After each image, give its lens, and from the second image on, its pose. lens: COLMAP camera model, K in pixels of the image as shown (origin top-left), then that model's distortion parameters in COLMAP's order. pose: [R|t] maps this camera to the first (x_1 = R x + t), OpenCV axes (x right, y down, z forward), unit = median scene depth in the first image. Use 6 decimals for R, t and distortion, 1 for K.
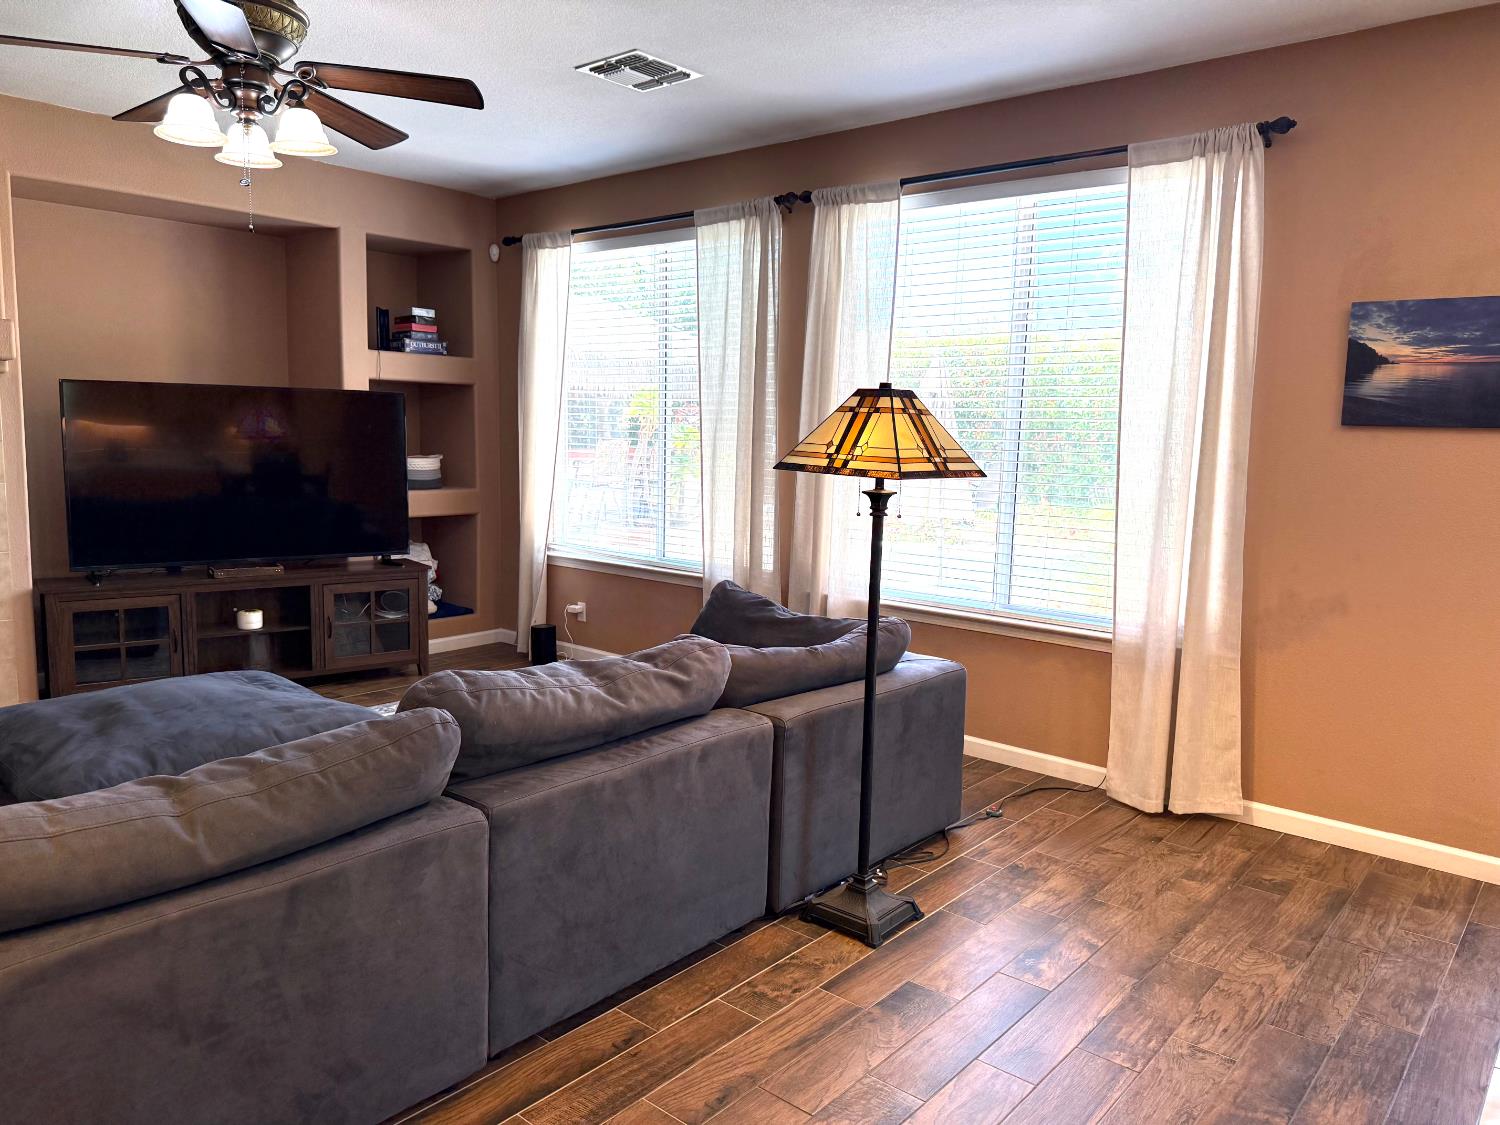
lens RADIAL K [[1052.6, 0, 748.1], [0, 1052.6, 566.0], [0, 0, 1]] dist [0.056865, -0.077017]
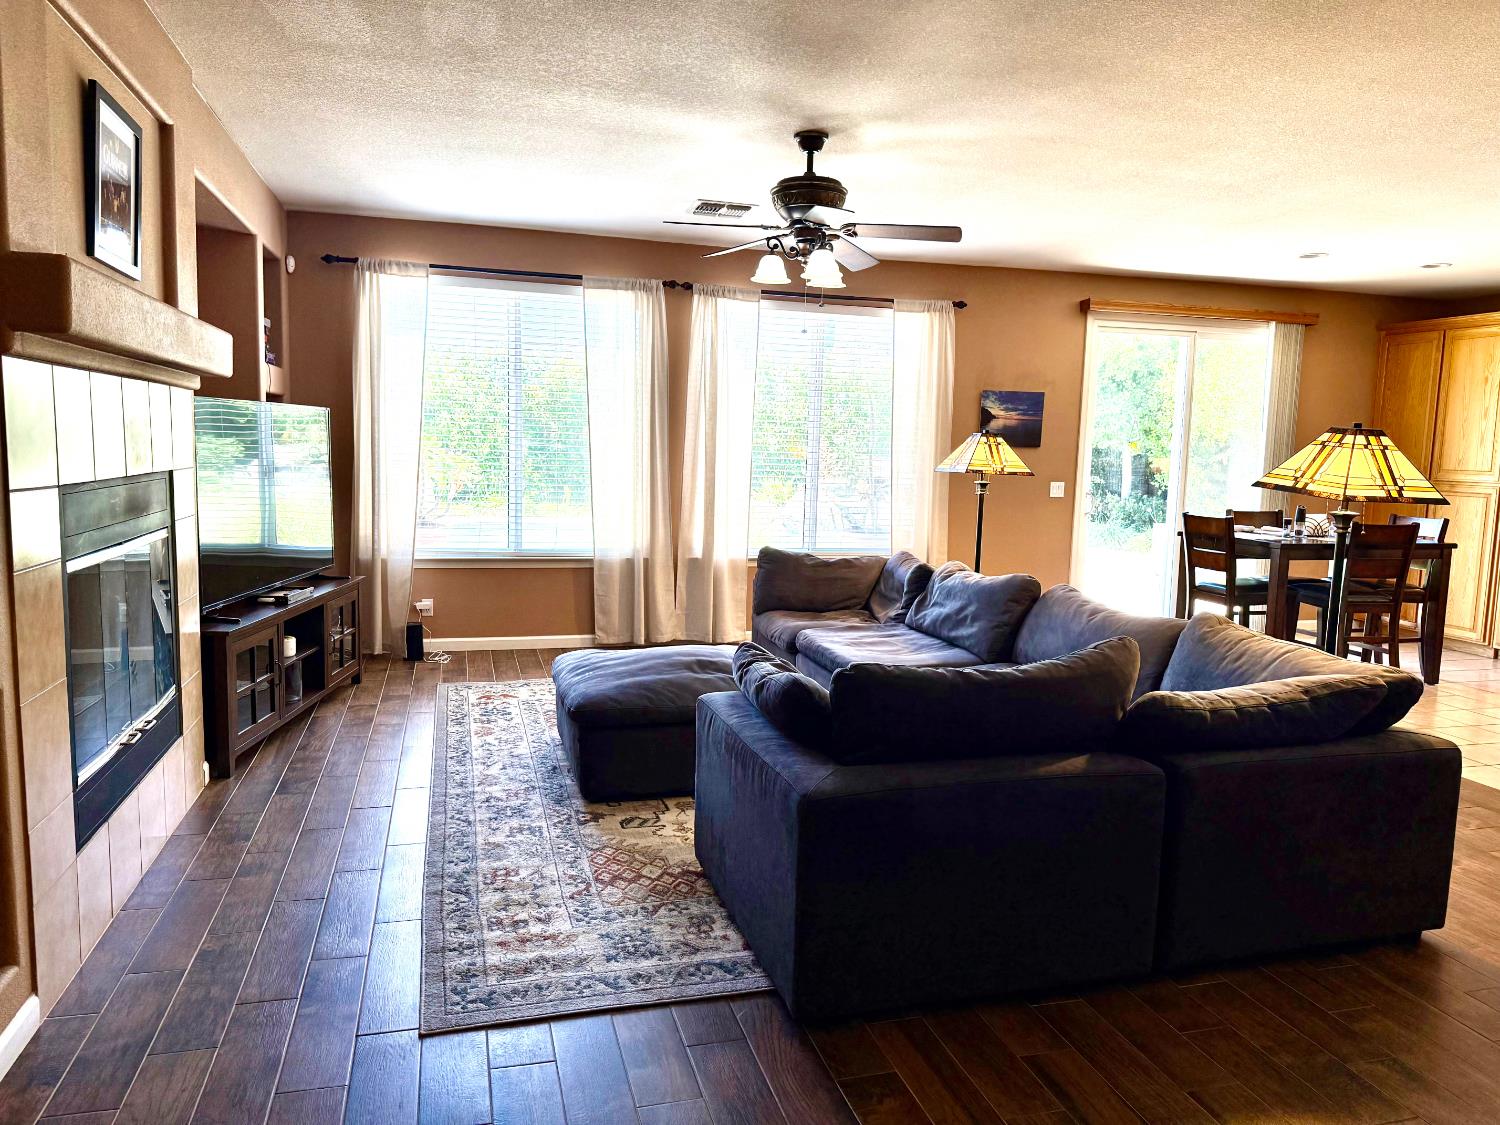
lens RADIAL K [[1052.6, 0, 744.7], [0, 1052.6, 574.5], [0, 0, 1]] dist [0.056865, -0.077017]
pose [[0.557265, -0.106711, 0.823449, -1.563486], [0.095426, 0.993367, 0.064152, -0.054287], [-0.824833, 0.042829, 0.563752, 0.182318]]
